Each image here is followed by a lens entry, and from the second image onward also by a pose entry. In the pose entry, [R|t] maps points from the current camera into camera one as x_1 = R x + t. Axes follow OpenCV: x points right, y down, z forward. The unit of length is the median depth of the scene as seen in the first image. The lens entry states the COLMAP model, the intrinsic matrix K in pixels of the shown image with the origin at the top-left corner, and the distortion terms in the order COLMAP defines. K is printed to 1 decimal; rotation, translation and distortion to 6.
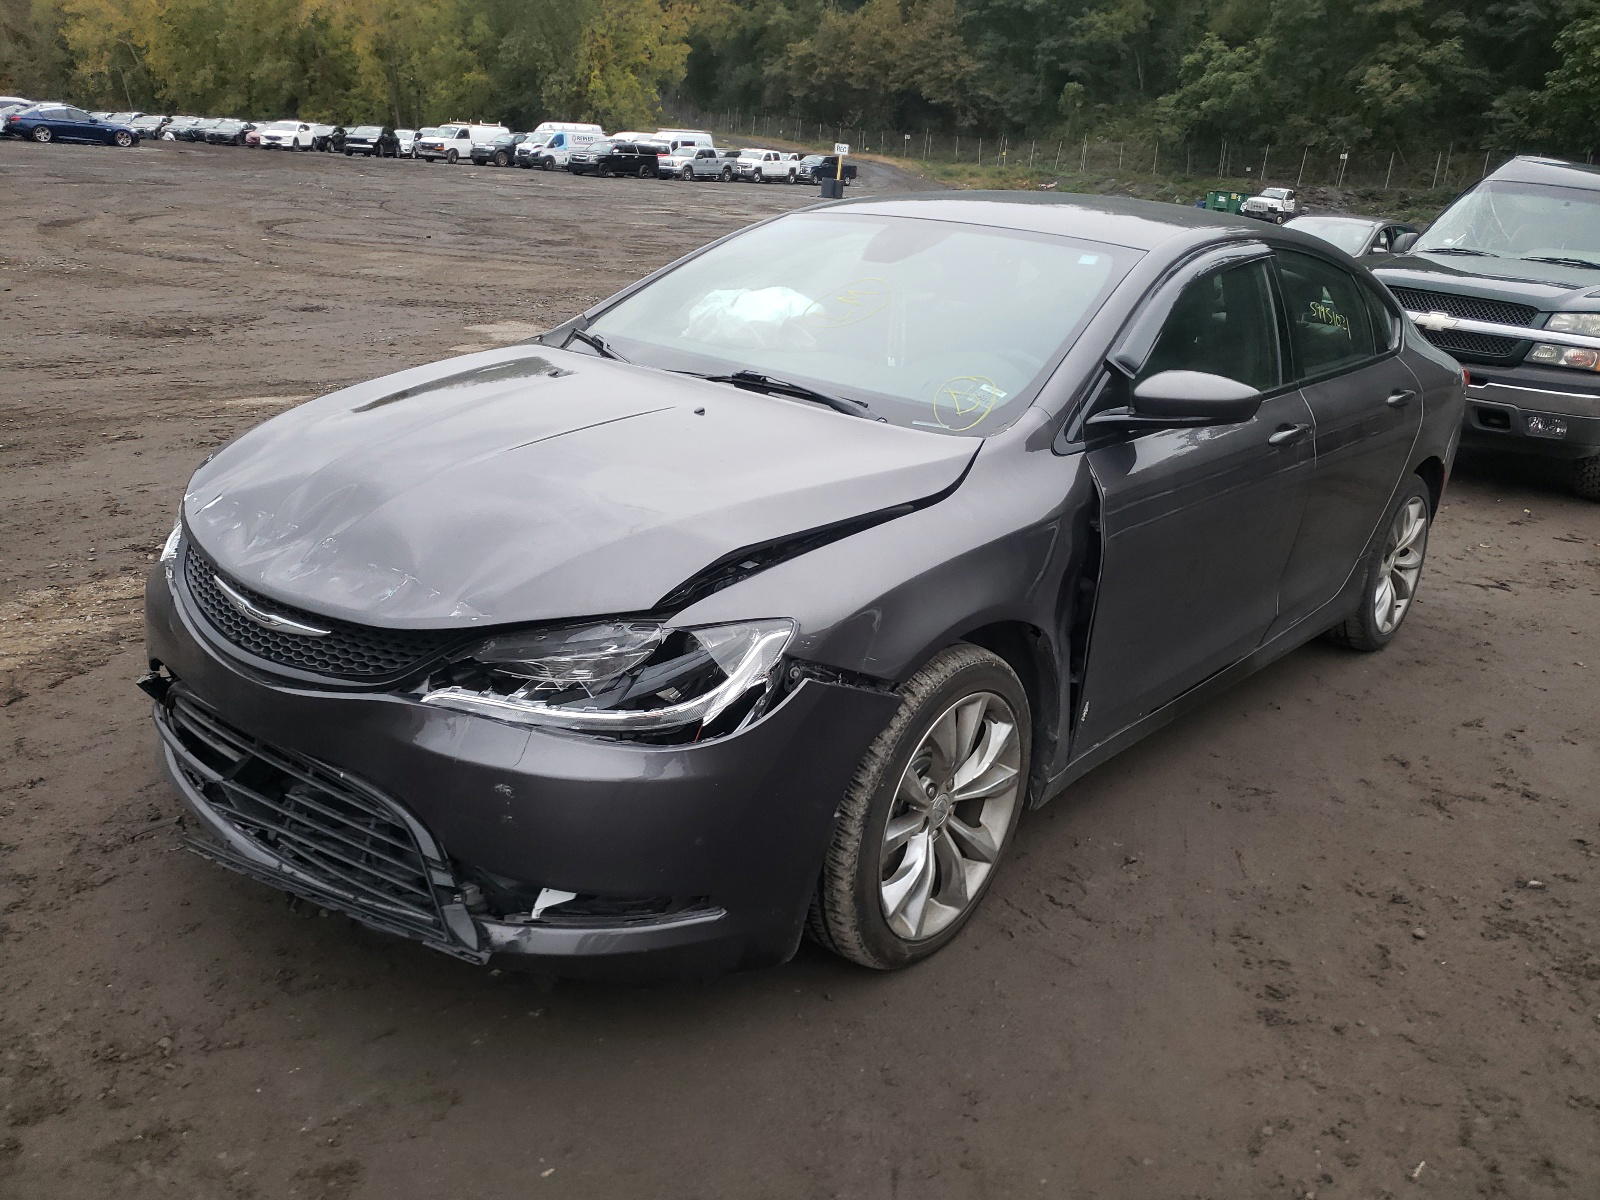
lens RADIAL K [[1226.3, 0, 822.4], [0, 1226.3, 599.6], [0, 0, 1]] dist [0.034673, 0.009093]
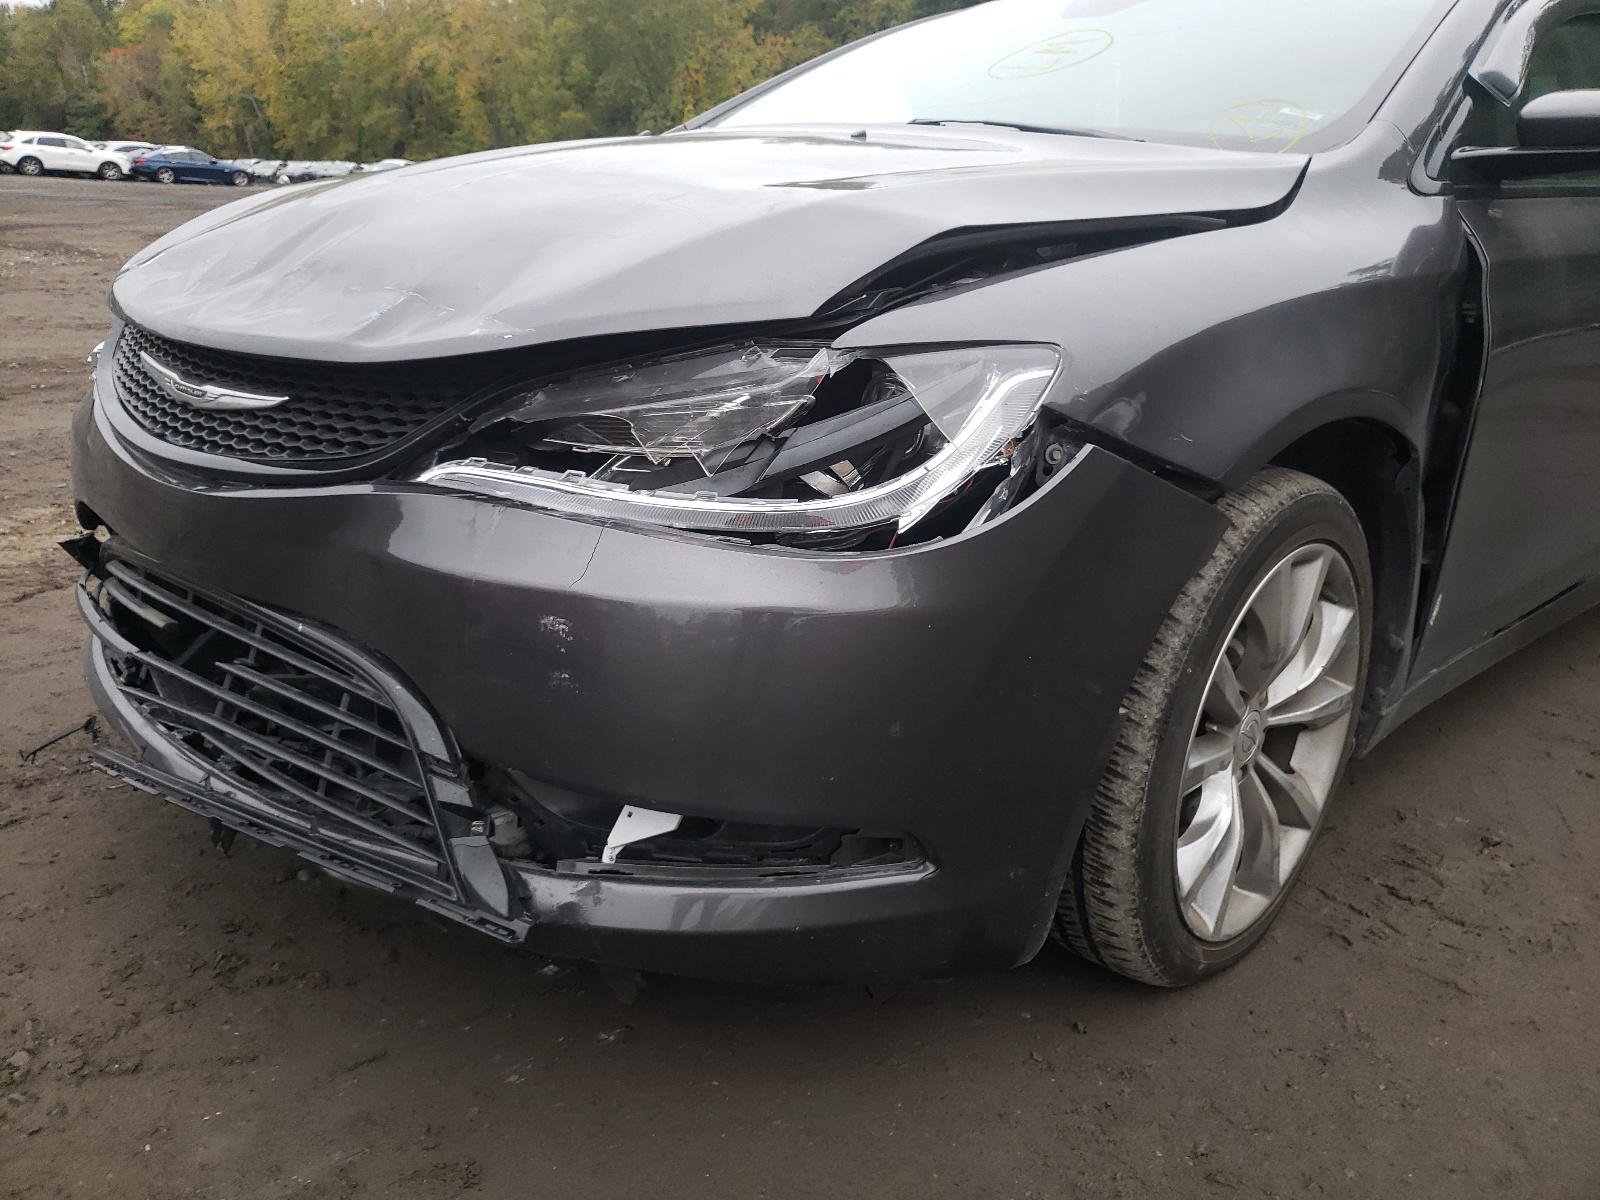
lens RADIAL K [[1213.5, 0, 800.0], [0, 1213.5, 600.0], [0, 0, 1]] dist [0.029514, -0.008169]
pose [[0.996319, 0.002535, -0.085682, -0.078136], [-0.005652, 0.999330, -0.036154, 0.126493], [0.085533, 0.036505, 0.995666, 0.357717]]
